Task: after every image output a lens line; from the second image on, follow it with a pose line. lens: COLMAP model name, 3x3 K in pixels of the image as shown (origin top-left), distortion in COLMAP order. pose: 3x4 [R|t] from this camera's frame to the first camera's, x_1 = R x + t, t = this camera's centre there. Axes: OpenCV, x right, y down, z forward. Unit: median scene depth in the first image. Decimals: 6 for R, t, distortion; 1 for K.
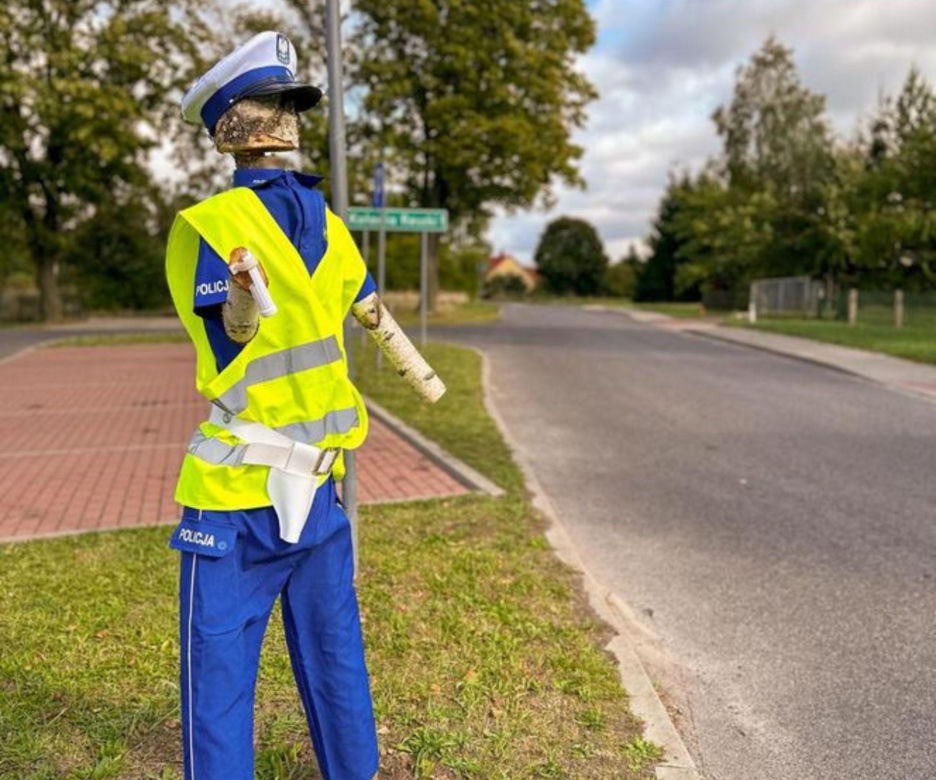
lens RADIAL K [[870.5, 0, 515.3], [0, 870.5, 362.3], [0, 0, 1]] dist [0.036863, 0.000000]
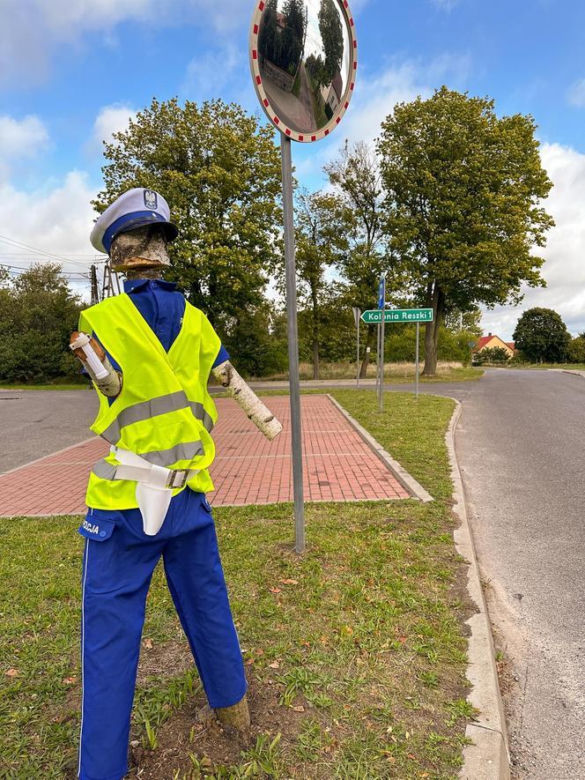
lens RADIAL K [[554.9, 0, 316.9], [0, 554.9, 390.1], [0, 0, 1]] dist [0.029601, -0.042531]
pose [[0.949572, -0.011355, -0.313345, 0.131032], [0.001392, 0.999487, -0.031999, -0.001291], [0.313547, 0.029949, 0.949100, 0.088810]]
